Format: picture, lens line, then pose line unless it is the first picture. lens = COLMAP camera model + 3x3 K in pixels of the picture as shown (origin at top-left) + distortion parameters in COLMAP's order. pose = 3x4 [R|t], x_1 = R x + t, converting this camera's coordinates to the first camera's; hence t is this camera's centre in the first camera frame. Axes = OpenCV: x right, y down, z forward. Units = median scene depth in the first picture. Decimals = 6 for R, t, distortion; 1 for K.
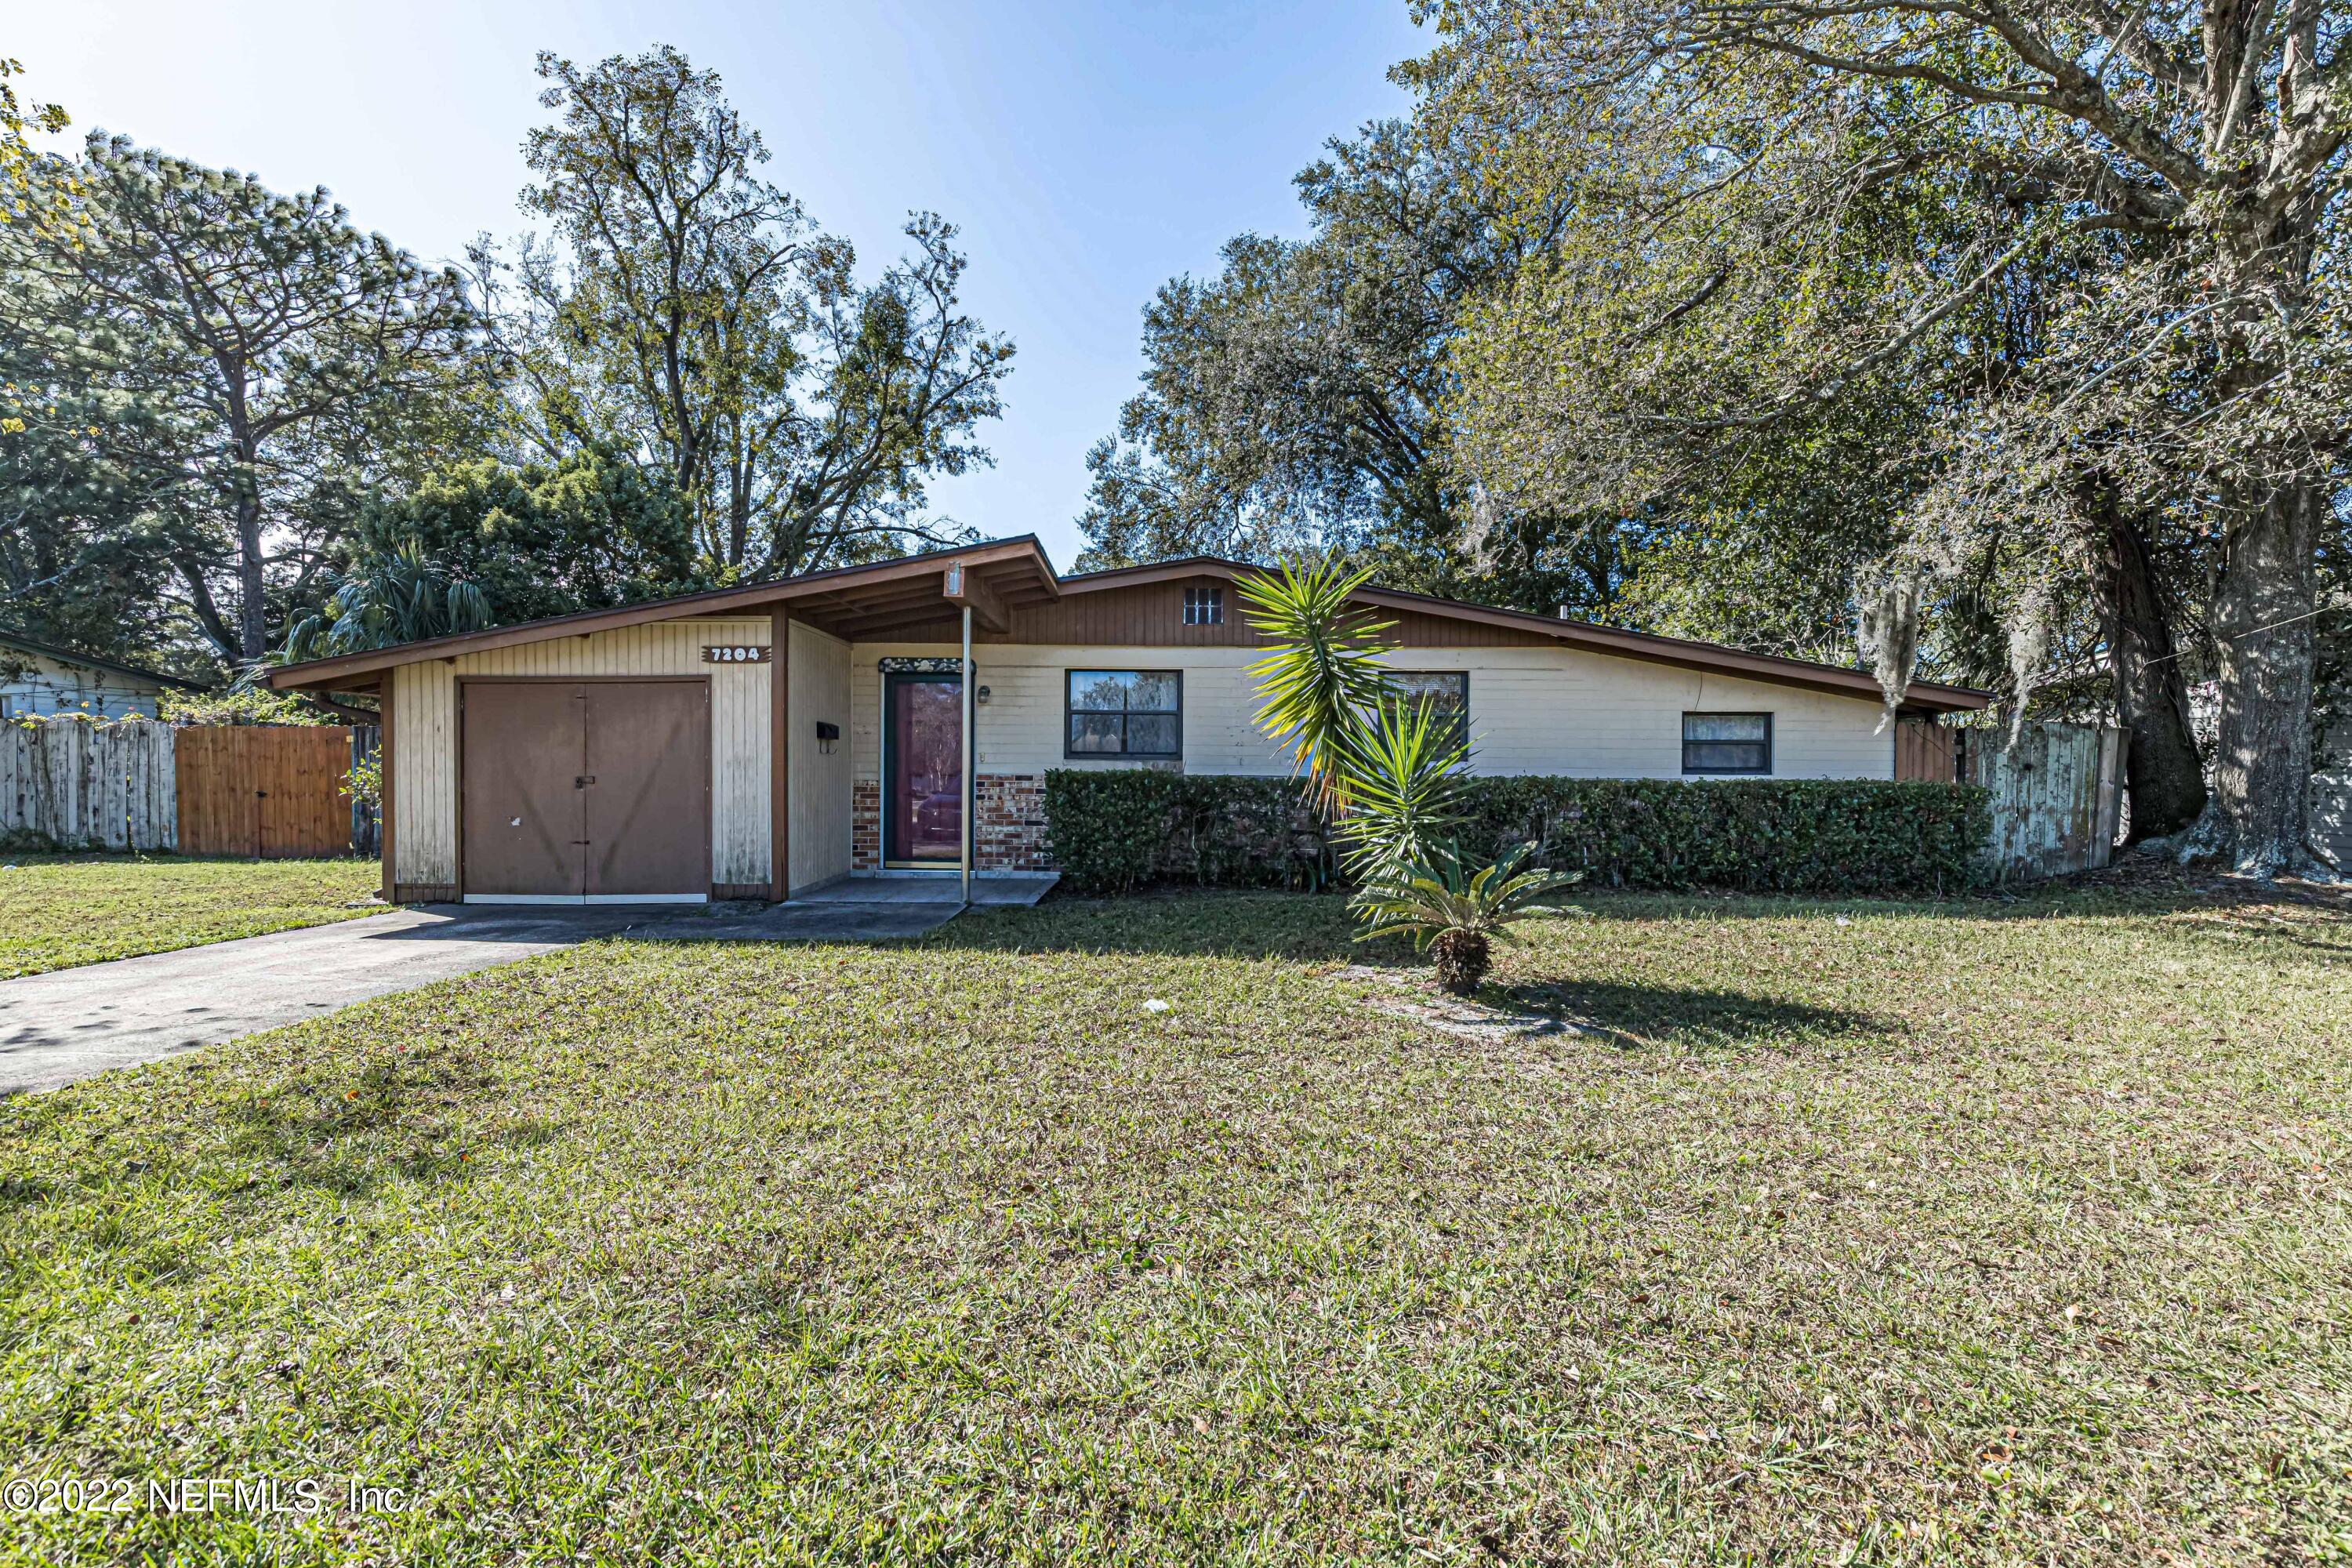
lens RADIAL K [[1079.1, 0, 1216.5], [0, 1079.1, 783.8], [0, 0, 1]] dist [0.008848, -0.000156]
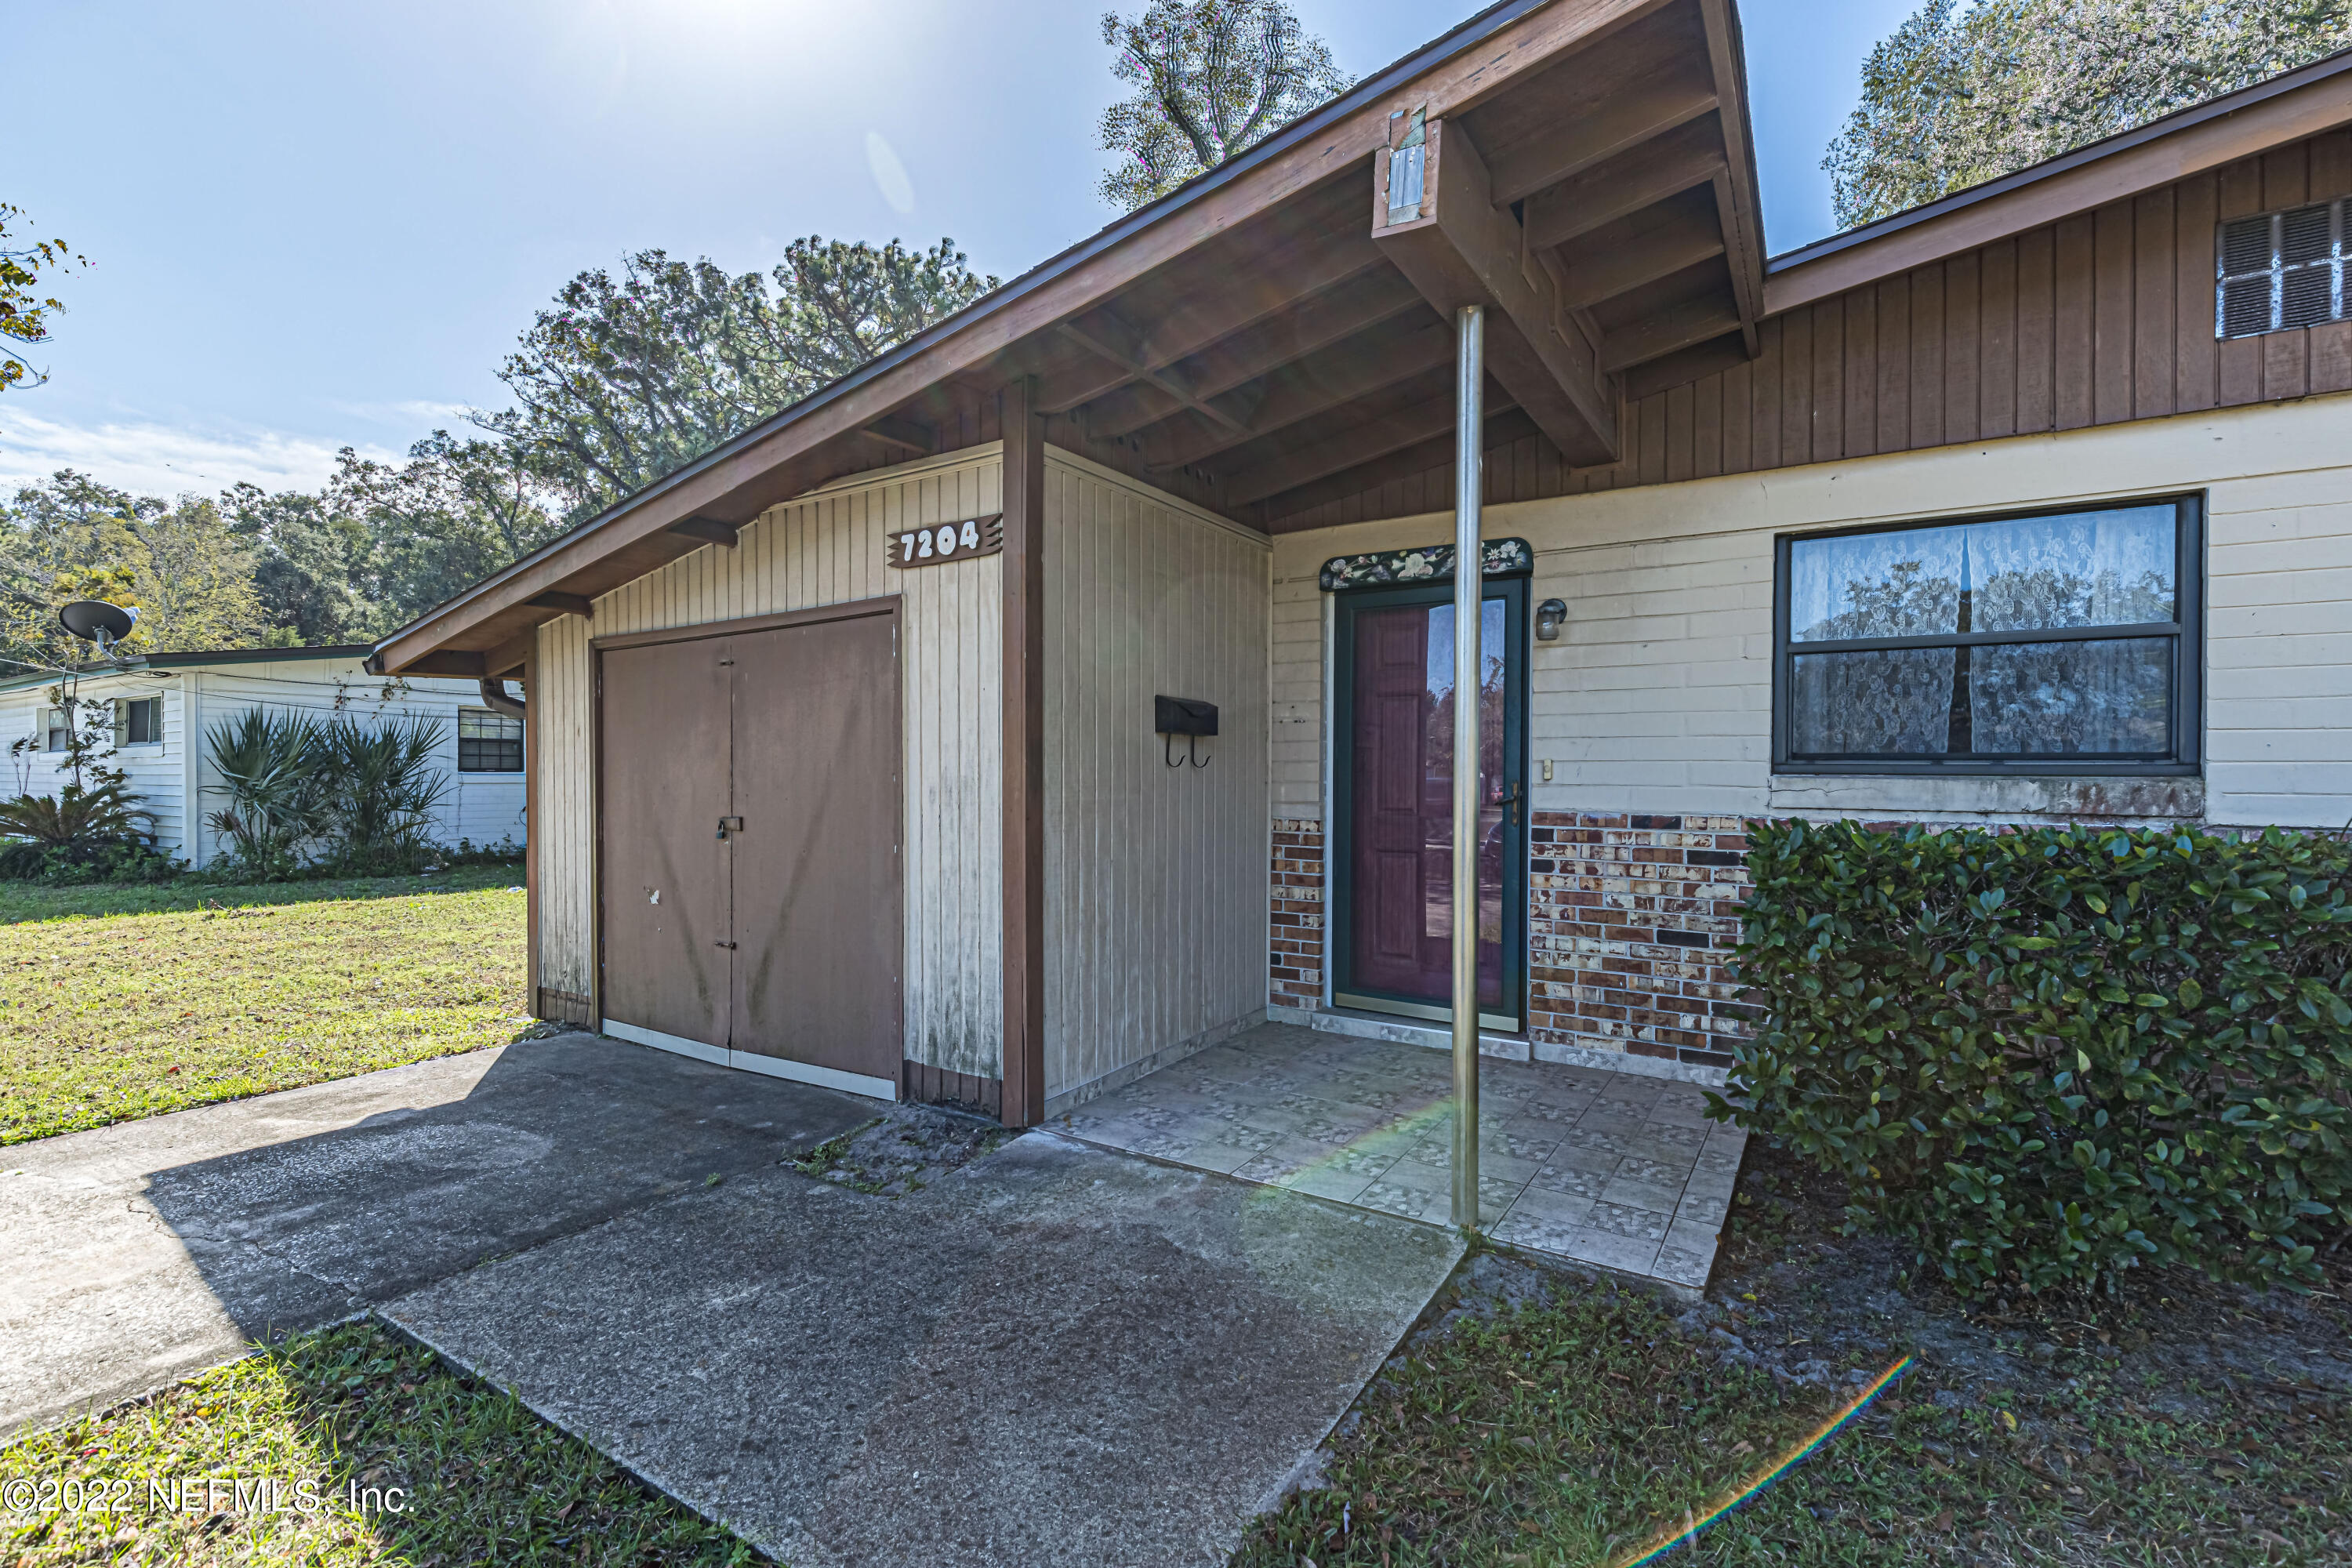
lens RADIAL K [[1078.0, 0, 1167.7], [0, 1078.0, 785.3], [0, 0, 1]] dist [0.015622, -0.000118]
pose [[0.828051, 0.001237, -0.560652, -0.105992], [-0.002899, 0.999994, -0.002075, -0.018149], [0.560645, 0.003343, 0.828049, 0.581687]]
